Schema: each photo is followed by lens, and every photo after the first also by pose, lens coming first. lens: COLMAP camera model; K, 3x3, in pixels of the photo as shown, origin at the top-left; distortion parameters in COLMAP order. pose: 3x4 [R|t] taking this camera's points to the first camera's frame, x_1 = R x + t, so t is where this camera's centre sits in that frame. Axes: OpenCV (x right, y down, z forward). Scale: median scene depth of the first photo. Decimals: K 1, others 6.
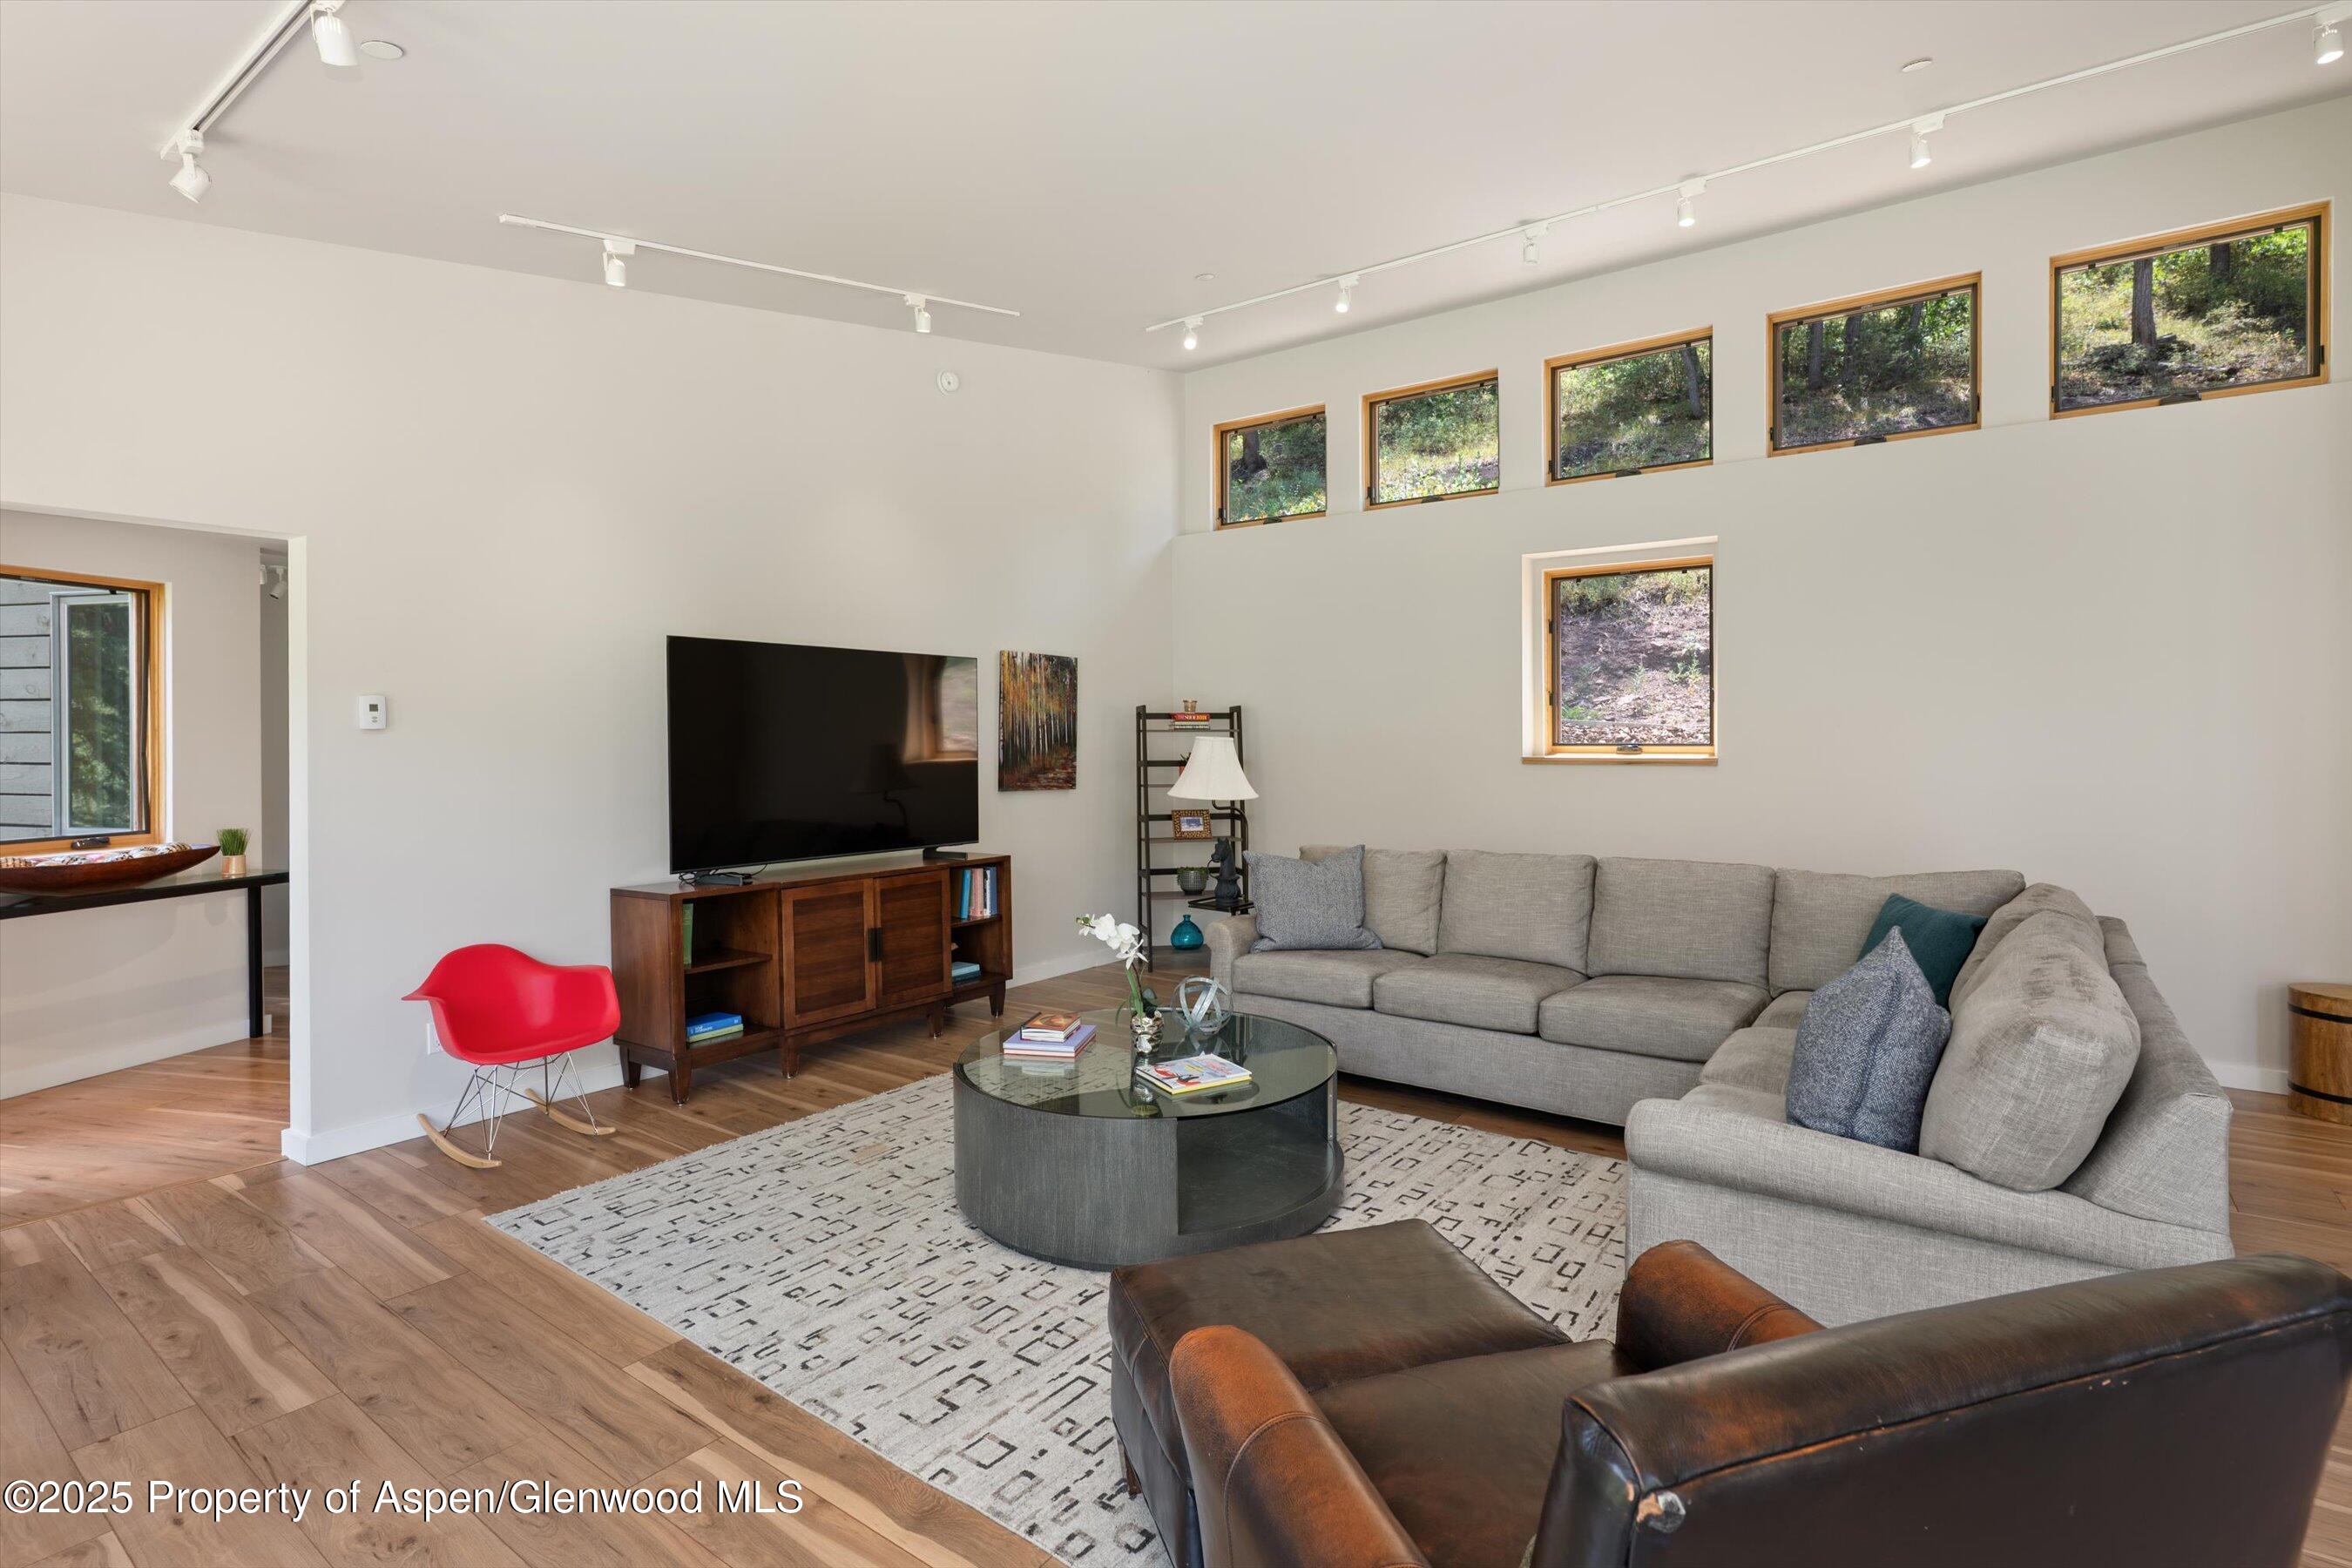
lens RADIAL K [[1140.5, 0, 1188.4], [0, 1140.5, 735.4], [0, 0, 1]] dist [-0.000374, 0.000917]
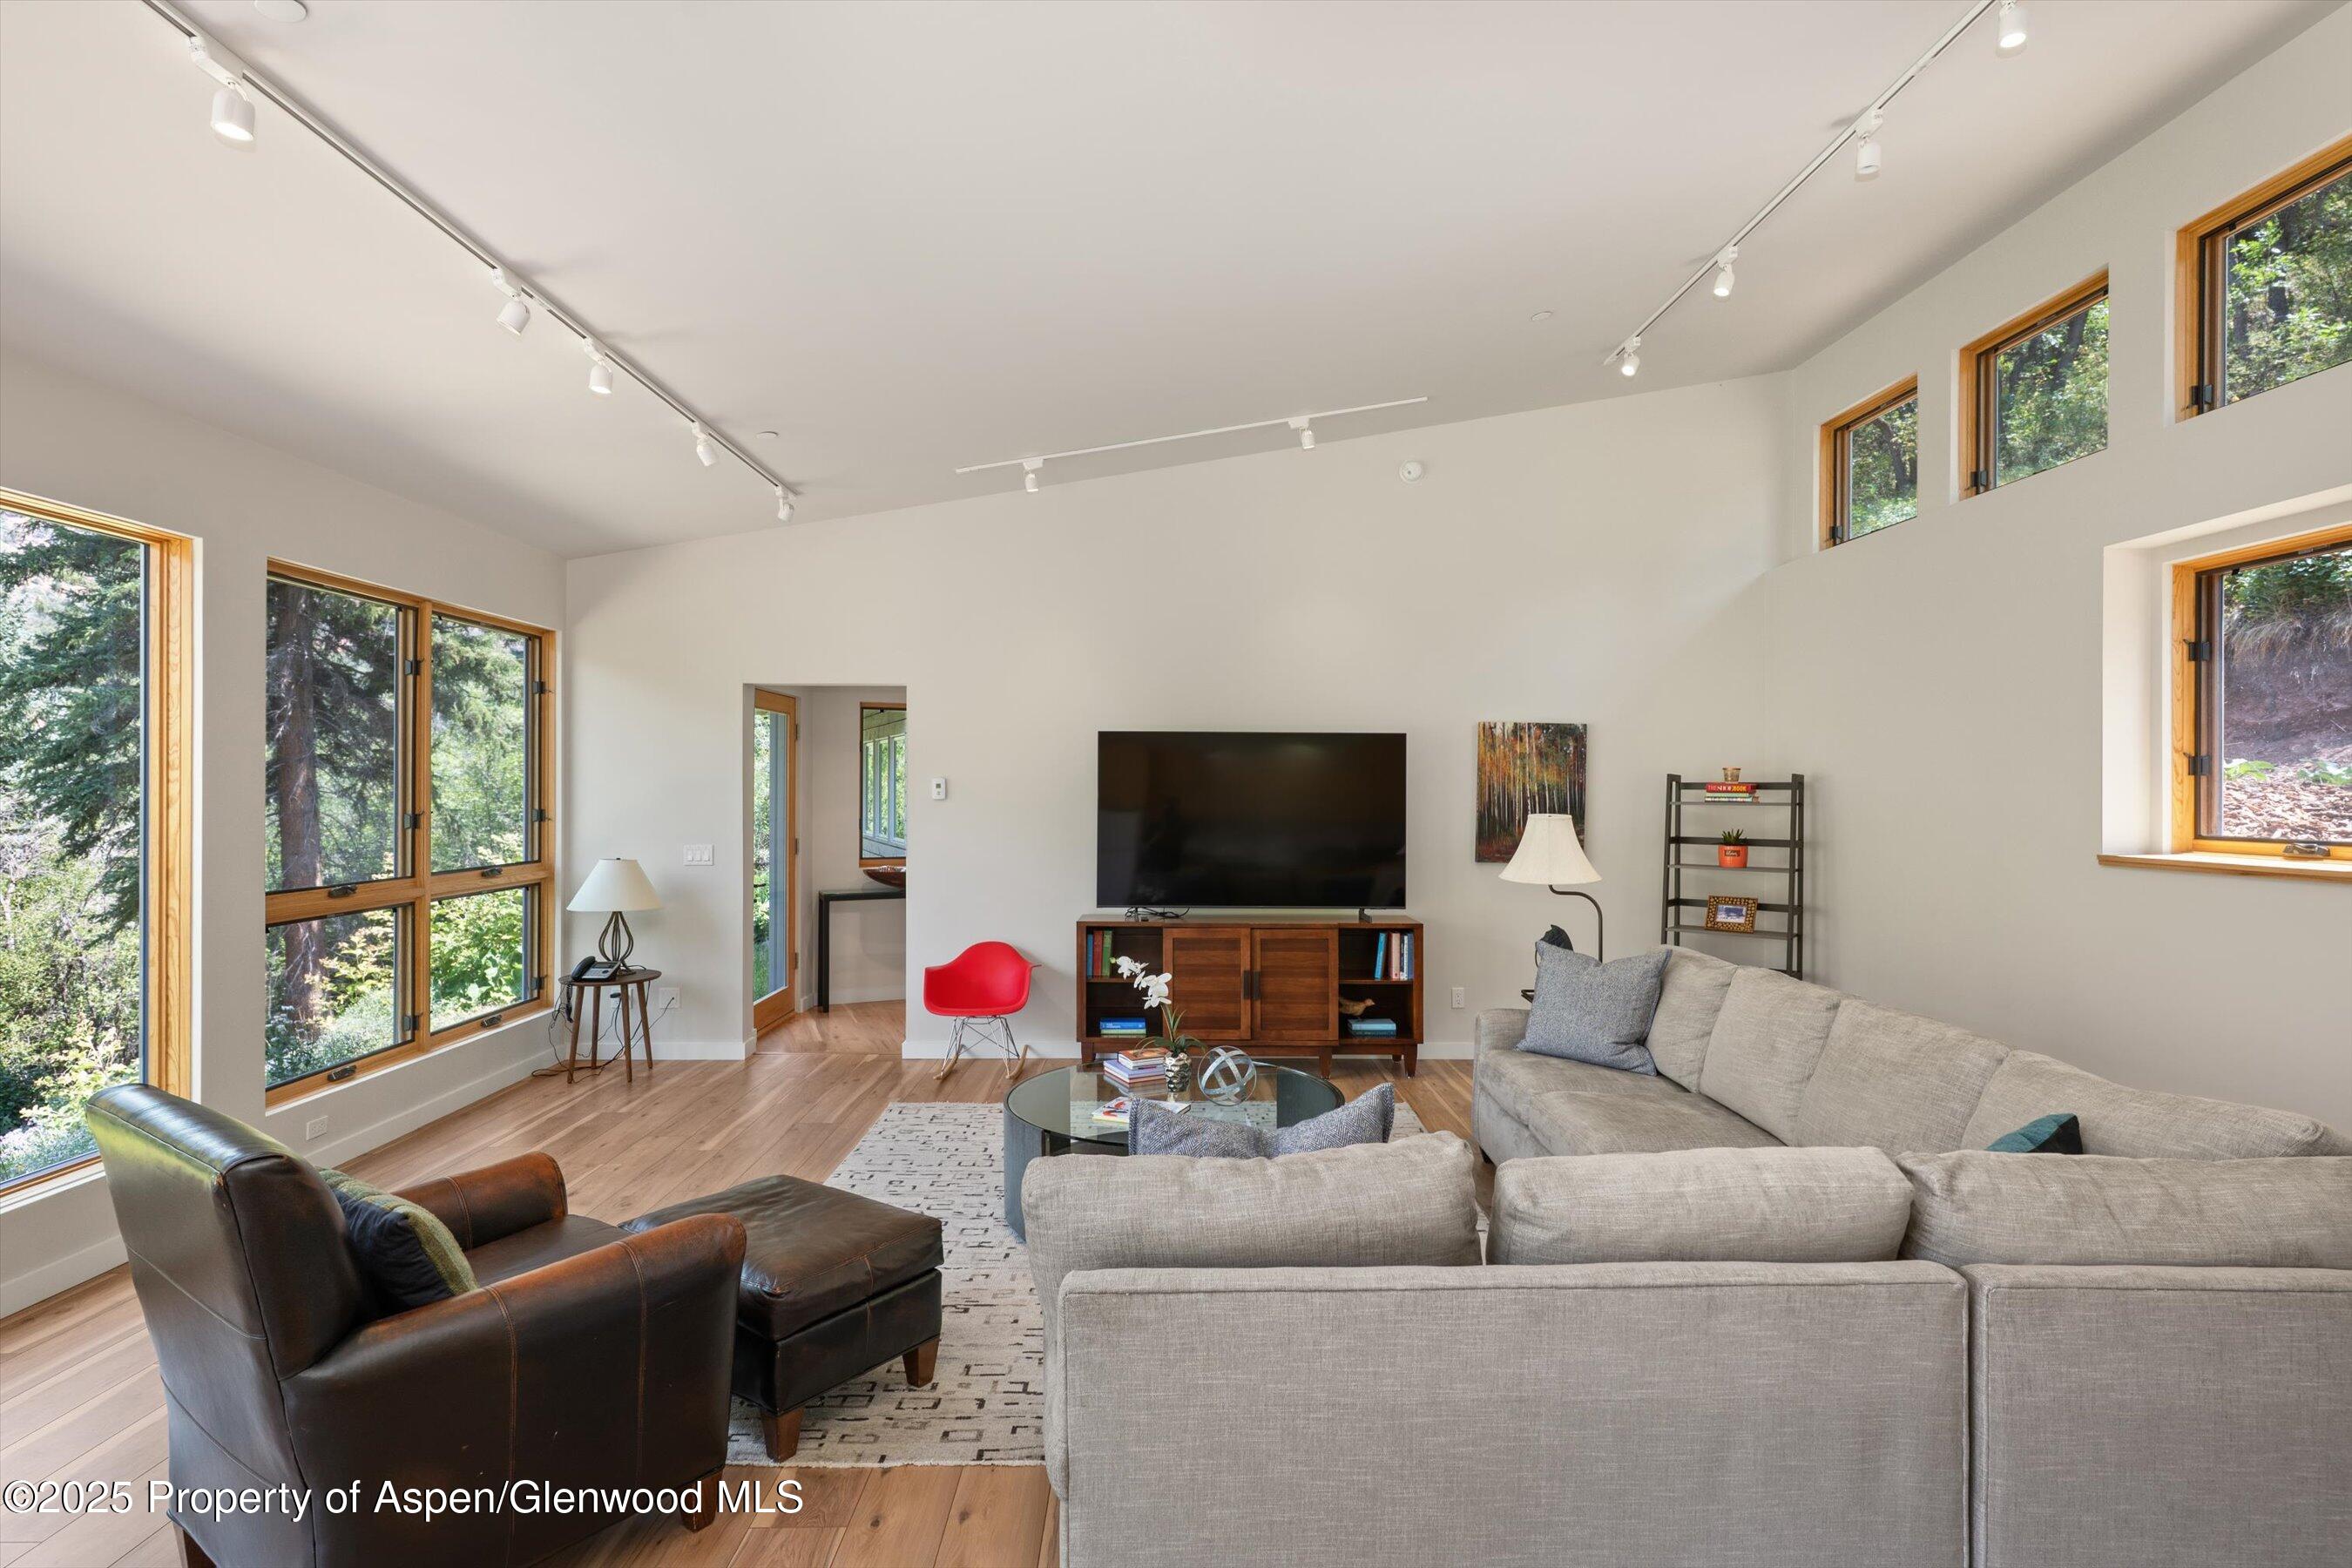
lens RADIAL K [[1184.9, 0, 1176.0], [0, 1184.9, 784.0], [0, 0, 1]] dist [-0.001219, 0.000217]
pose [[0.599450, 0.004558, -0.800399, 0.568709], [-0.006138, 0.999981, 0.001098, -0.021220], [0.800389, 0.004254, 0.599466, 0.179198]]
